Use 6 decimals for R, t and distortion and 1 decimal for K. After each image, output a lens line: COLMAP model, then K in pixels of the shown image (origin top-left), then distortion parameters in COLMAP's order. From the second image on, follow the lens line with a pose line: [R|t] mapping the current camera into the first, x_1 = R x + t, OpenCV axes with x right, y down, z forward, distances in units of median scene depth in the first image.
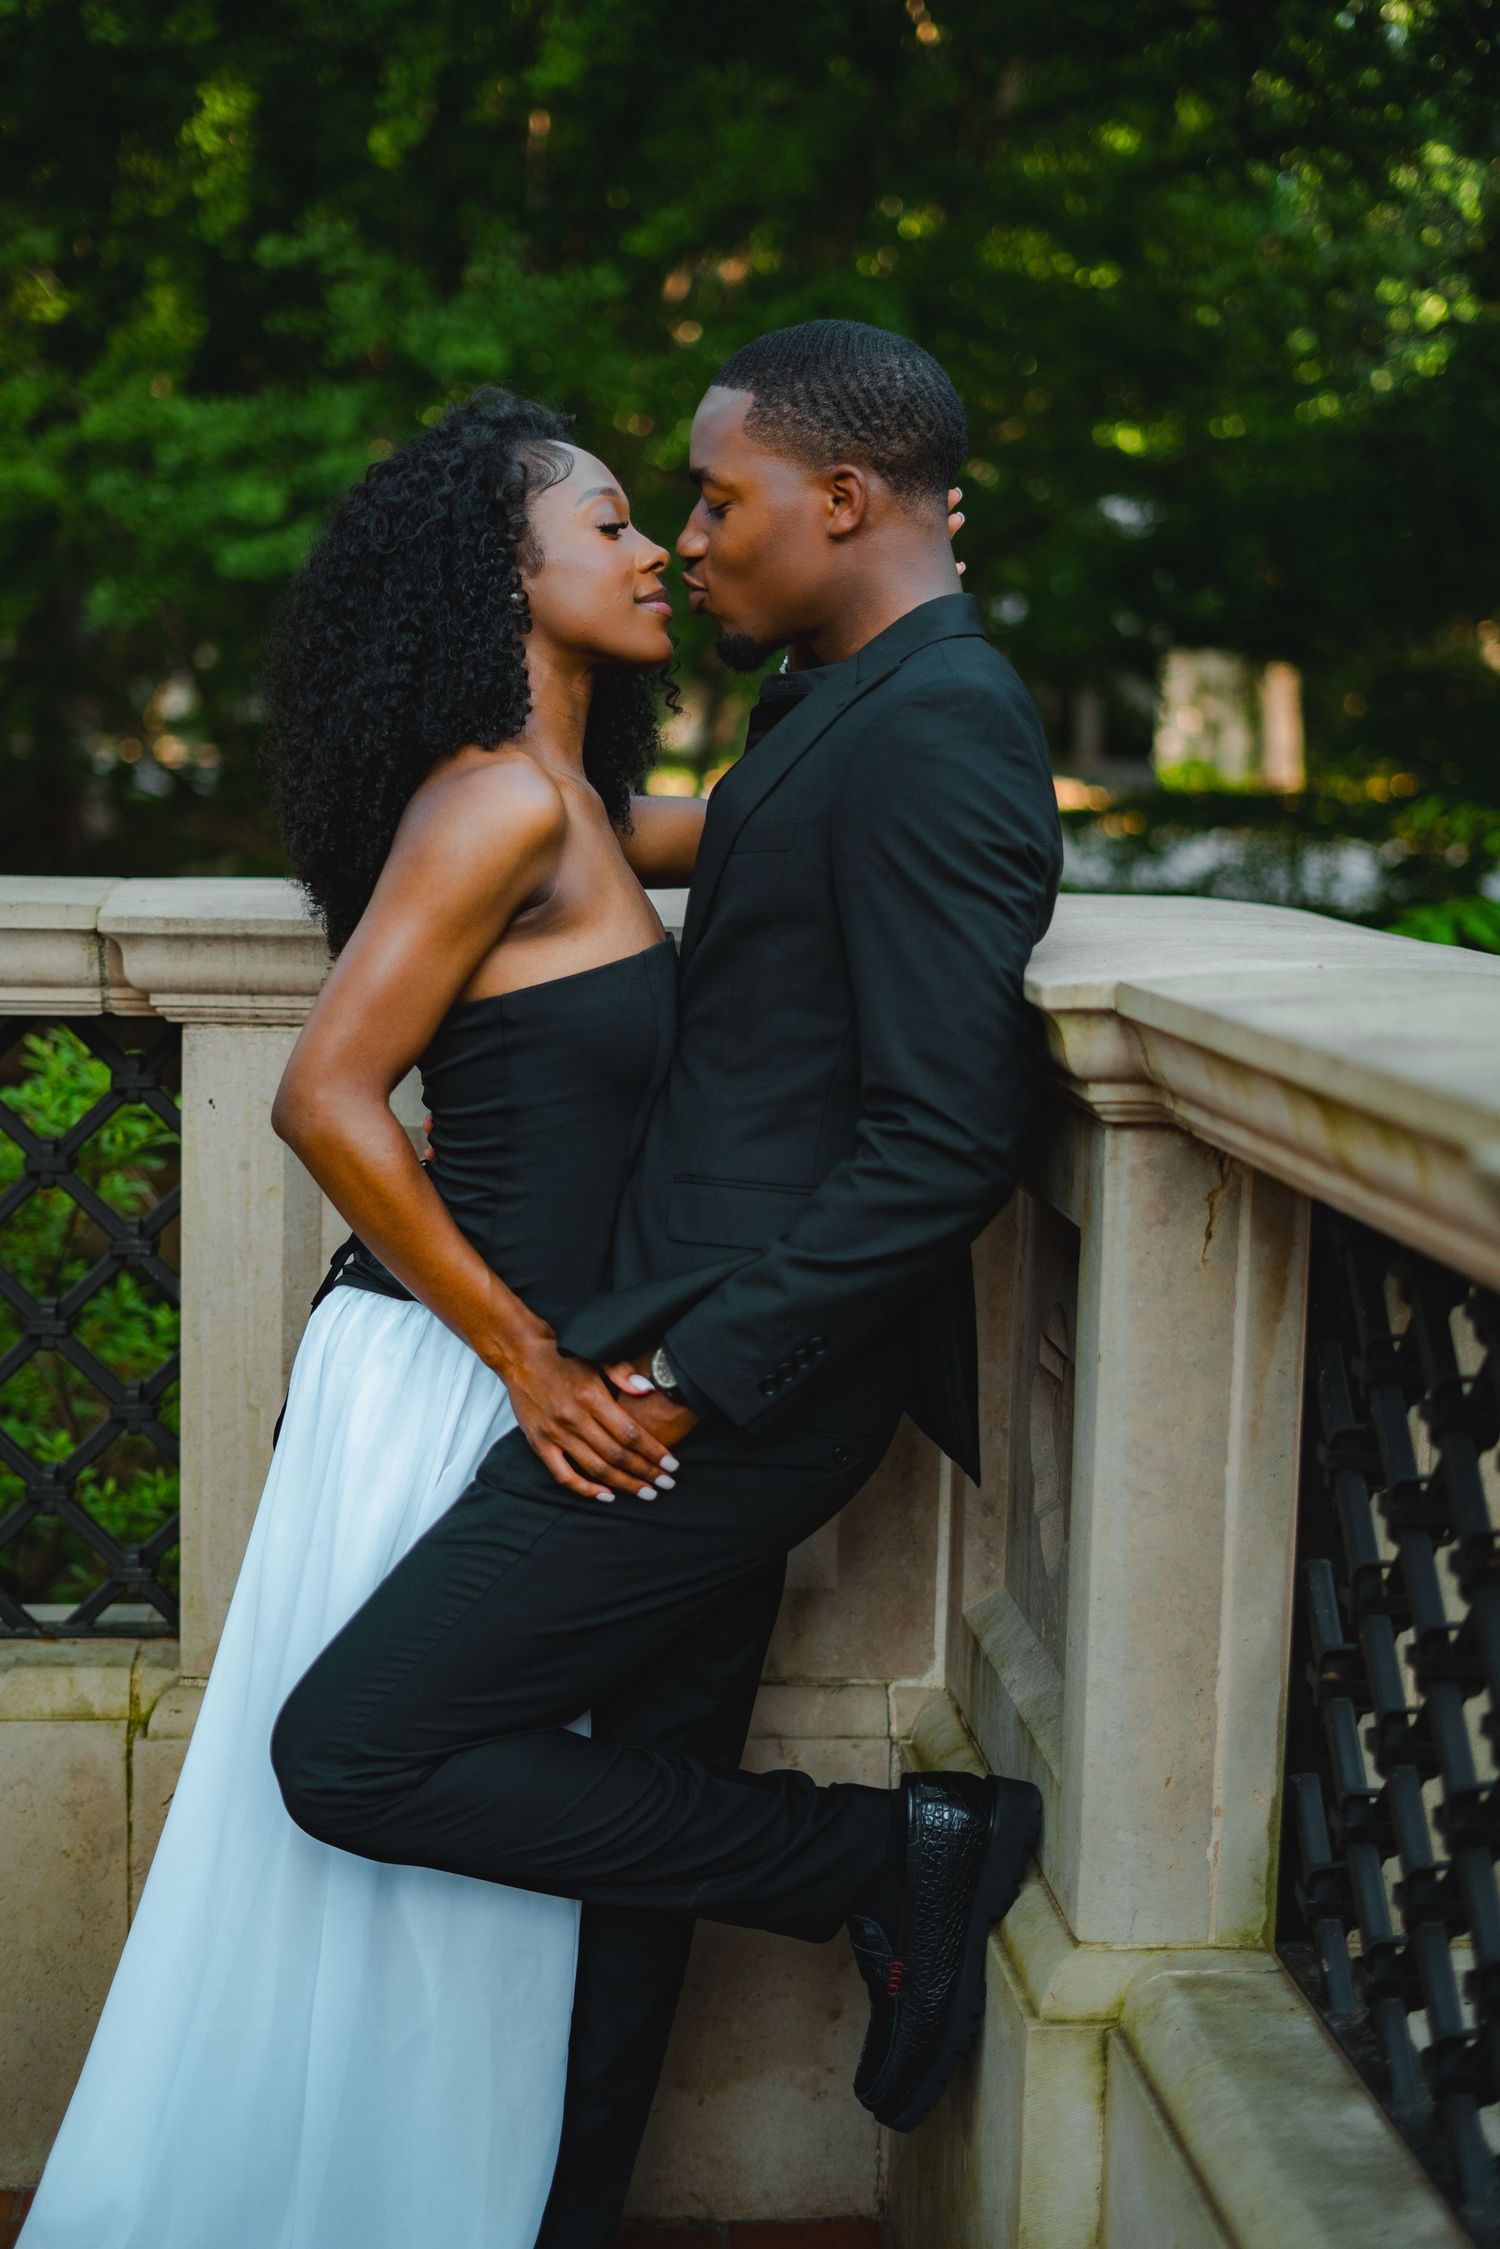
lens RADIAL K [[3503.5, 0, 750.0], [0, 3503.5, 1124.5], [0, 0, 1]] dist [-0.039732, 0.014052]
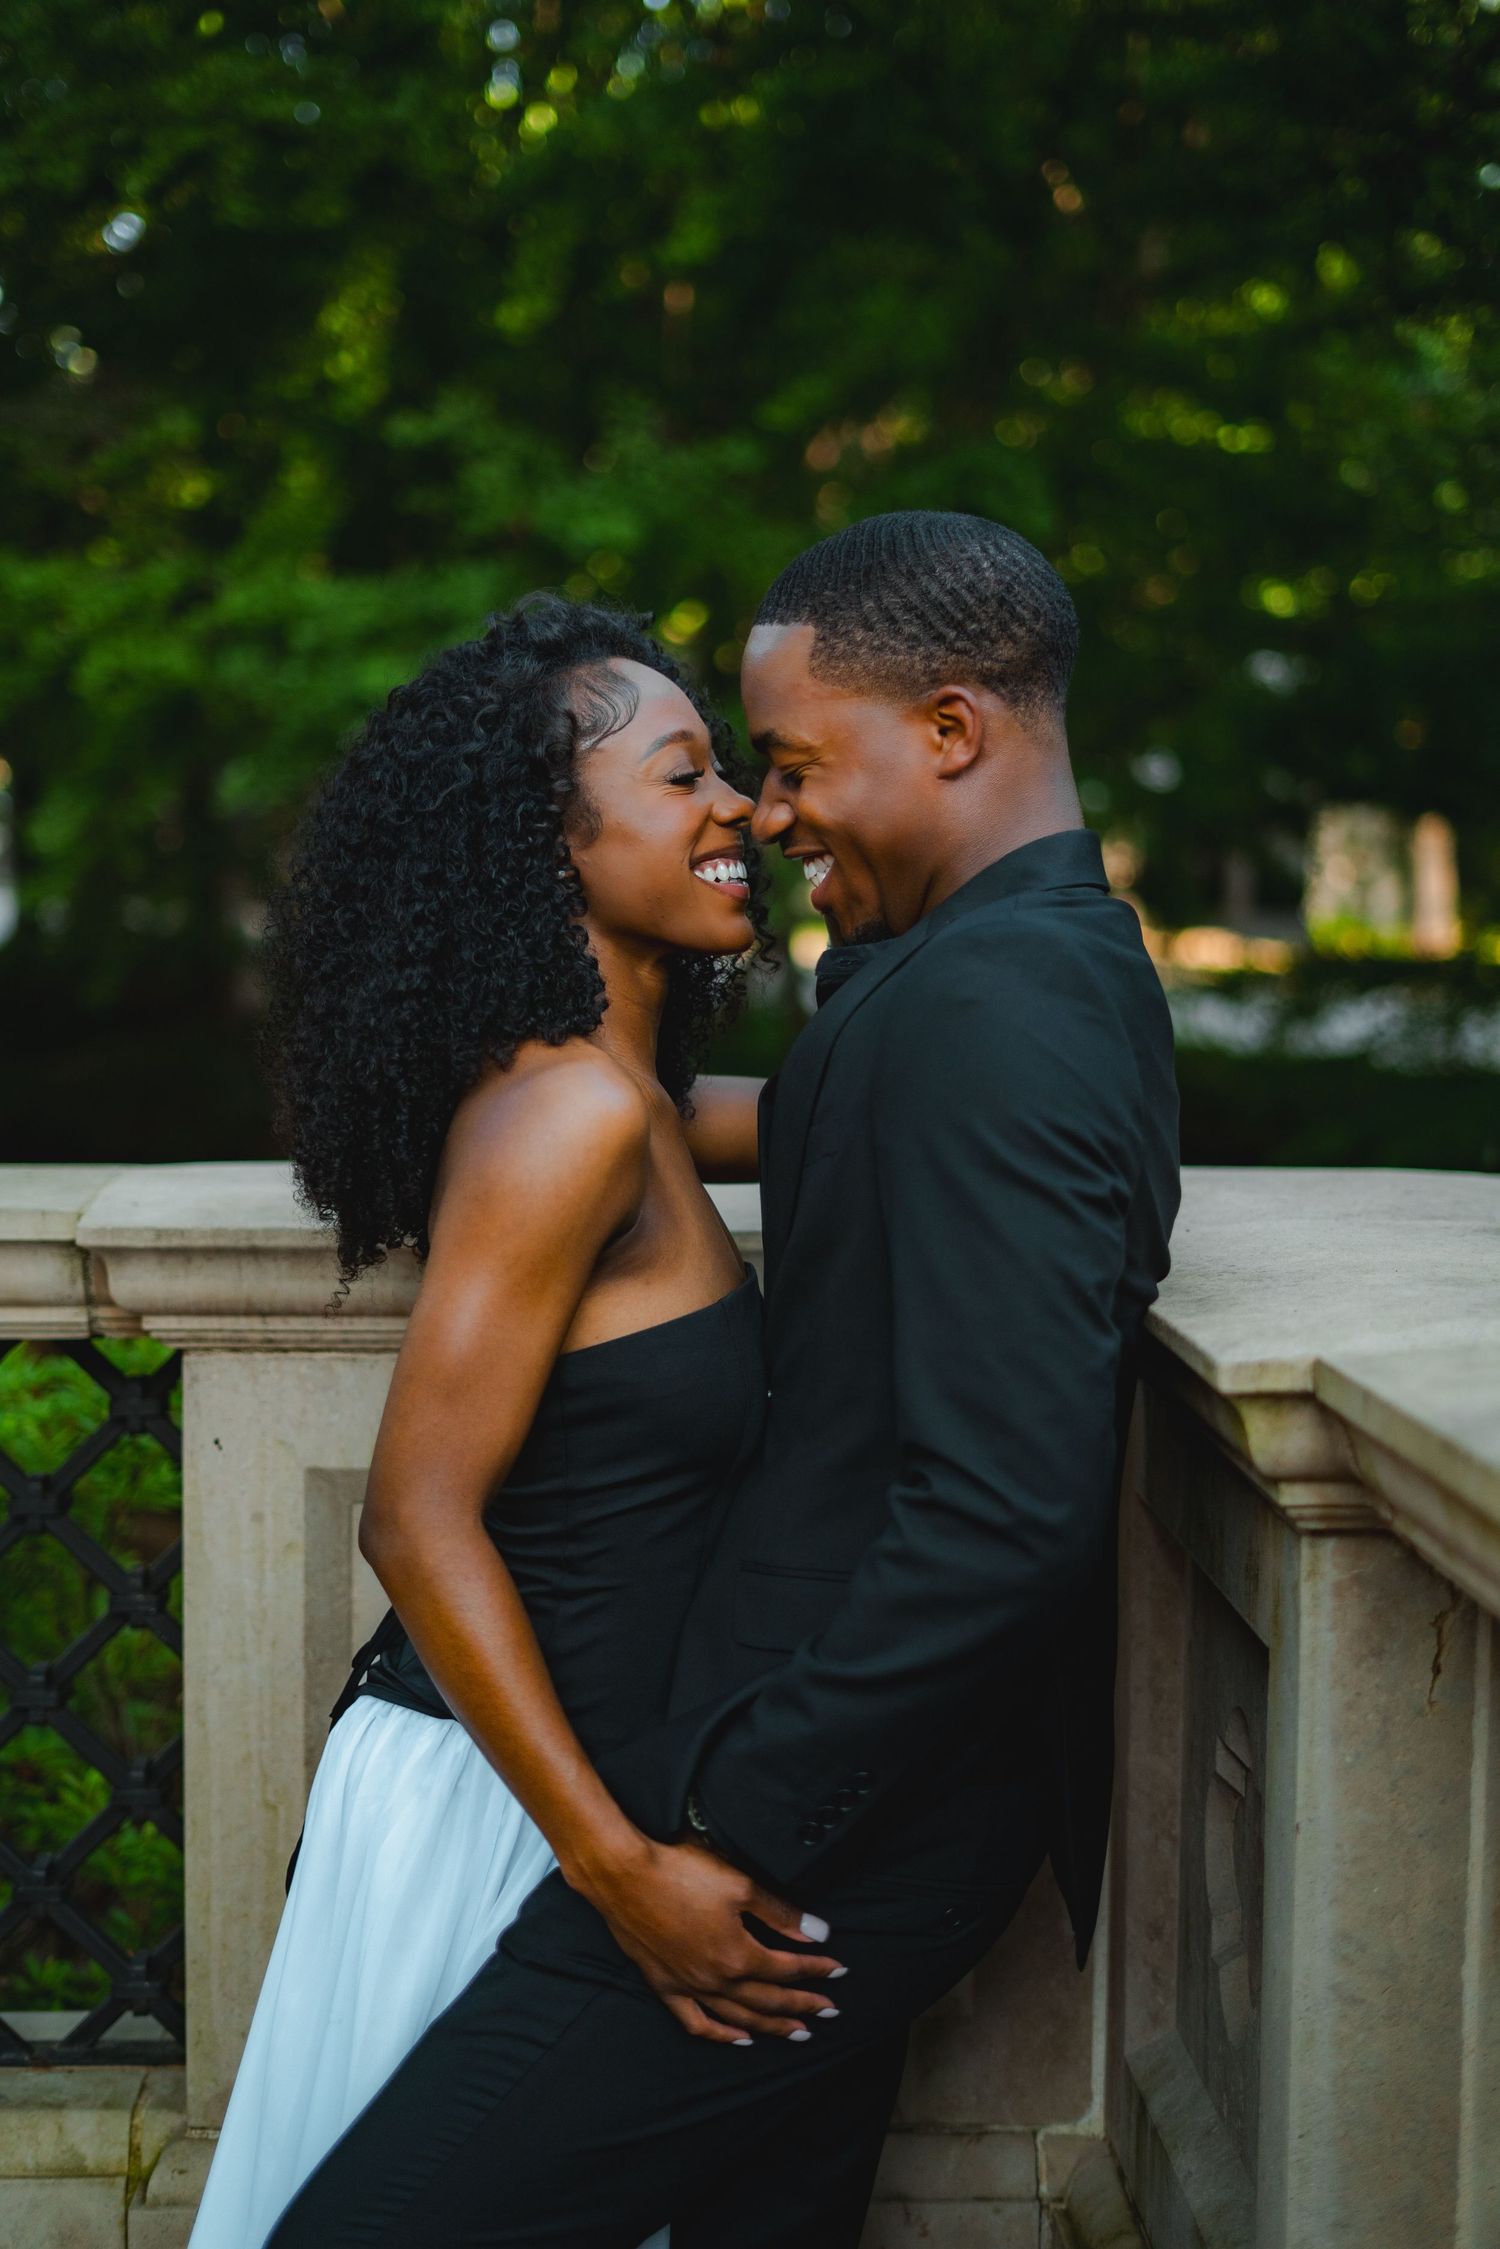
lens RADIAL K [[3503.5, 0, 750.0], [0, 3503.5, 1124.5], [0, 0, 1]] dist [-0.039732, 0.014052]
pose [[0.998981, -0.011439, -0.043663, 0.010839], [0.009397, 0.998865, -0.046696, -0.041572], [0.044148, 0.046238, 0.997954, 0.163569]]
